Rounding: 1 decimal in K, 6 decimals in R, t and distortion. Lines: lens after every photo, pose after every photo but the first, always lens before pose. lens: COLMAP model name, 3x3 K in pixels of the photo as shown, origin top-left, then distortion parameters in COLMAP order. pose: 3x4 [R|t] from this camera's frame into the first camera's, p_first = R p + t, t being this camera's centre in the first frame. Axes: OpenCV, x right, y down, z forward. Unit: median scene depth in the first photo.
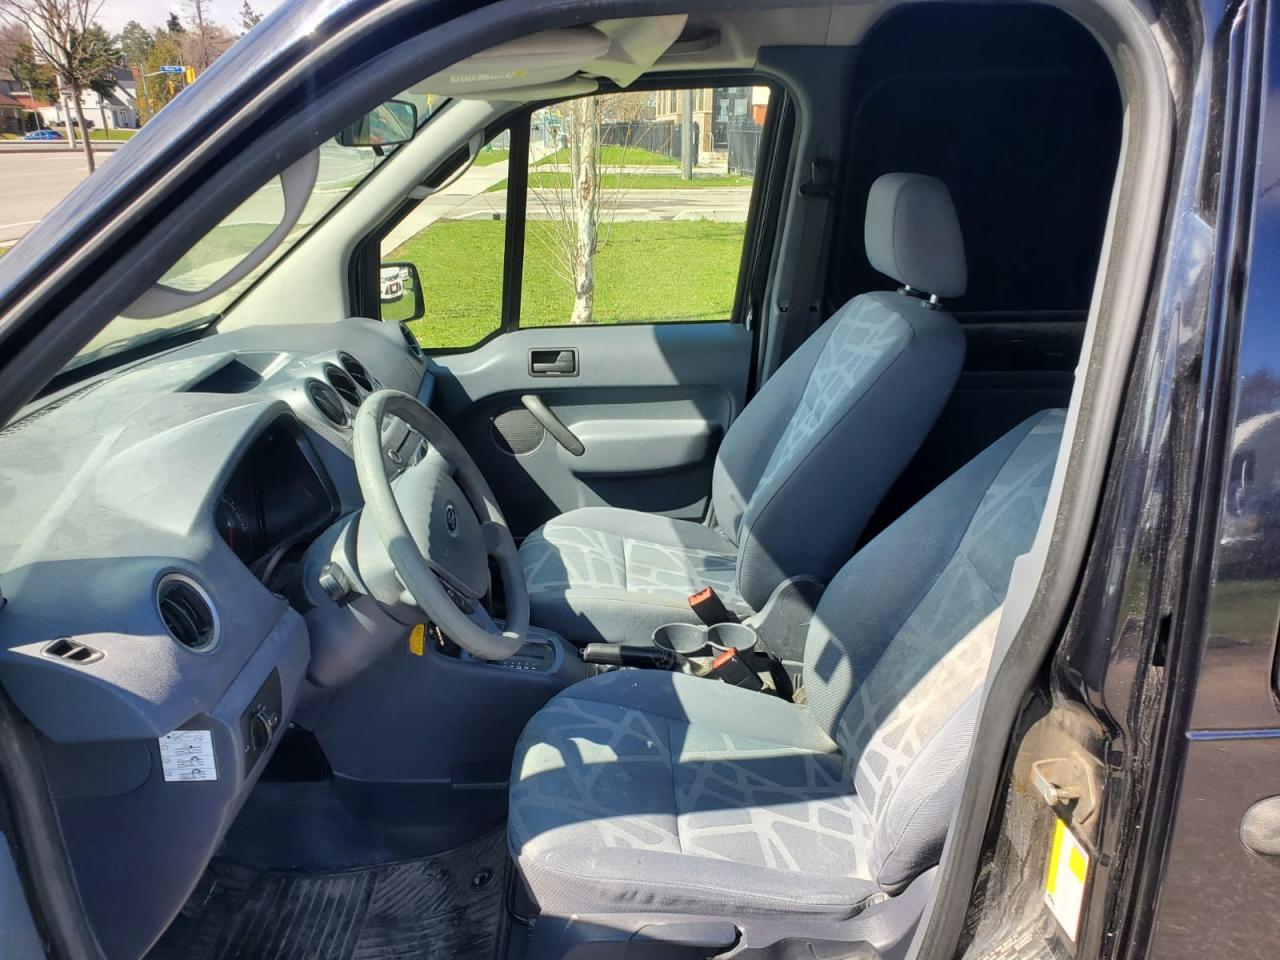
lens RADIAL K [[998.5, 0, 631.1], [0, 998.5, 479.7], [0, 0, 1]] dist [0.004108, 0.016285]
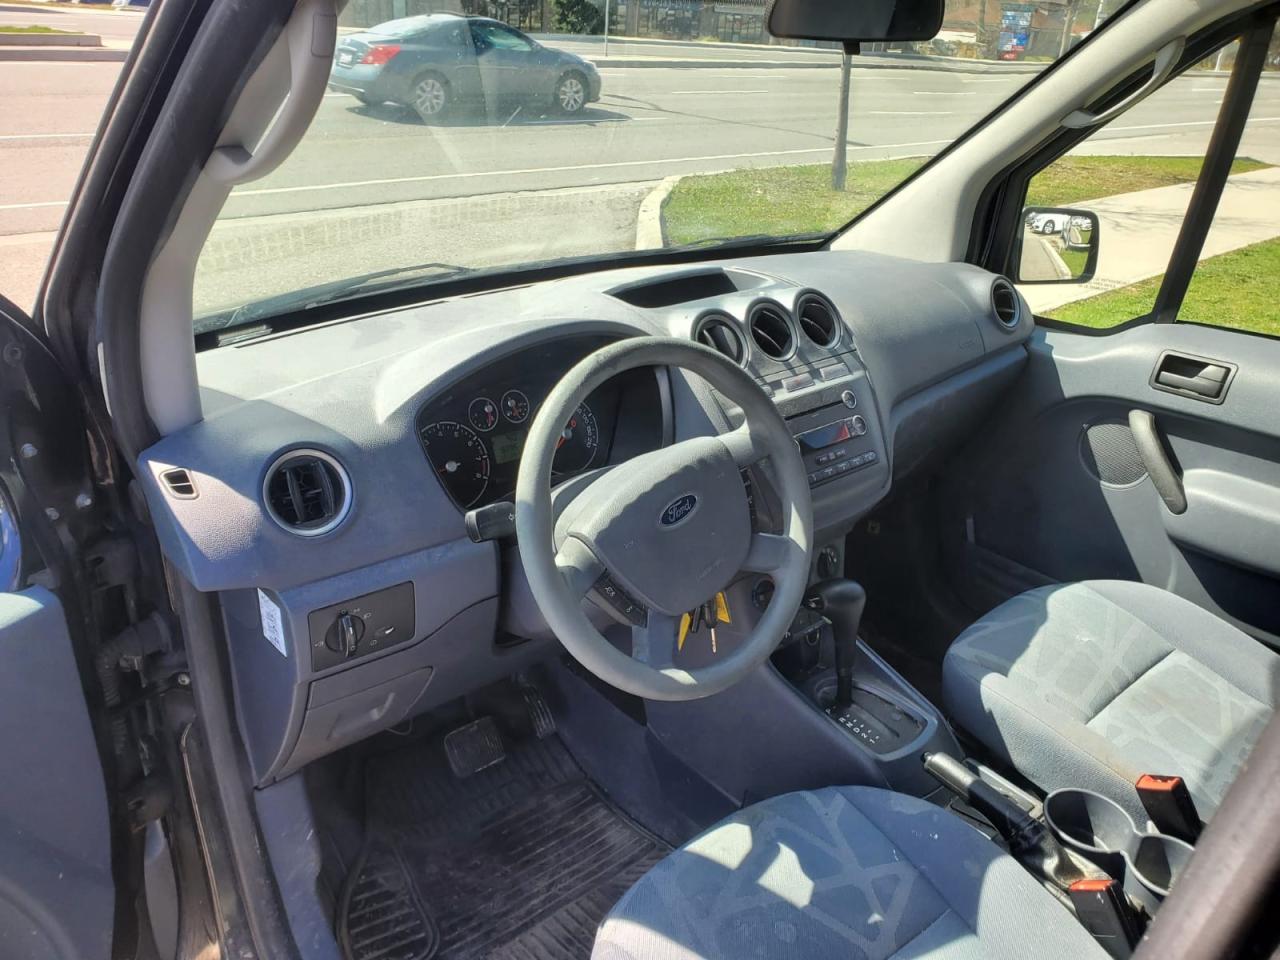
lens RADIAL K [[993.5, 0, 609.6], [0, 993.5, 450.3], [0, 0, 1]] dist [-0.002169, 0.000759]
pose [[0.606079, 0.317724, -0.729191, 0.205686], [-0.286140, 0.942473, 0.172826, -0.074549], [0.742154, 0.103905, 0.662127, 0.245917]]
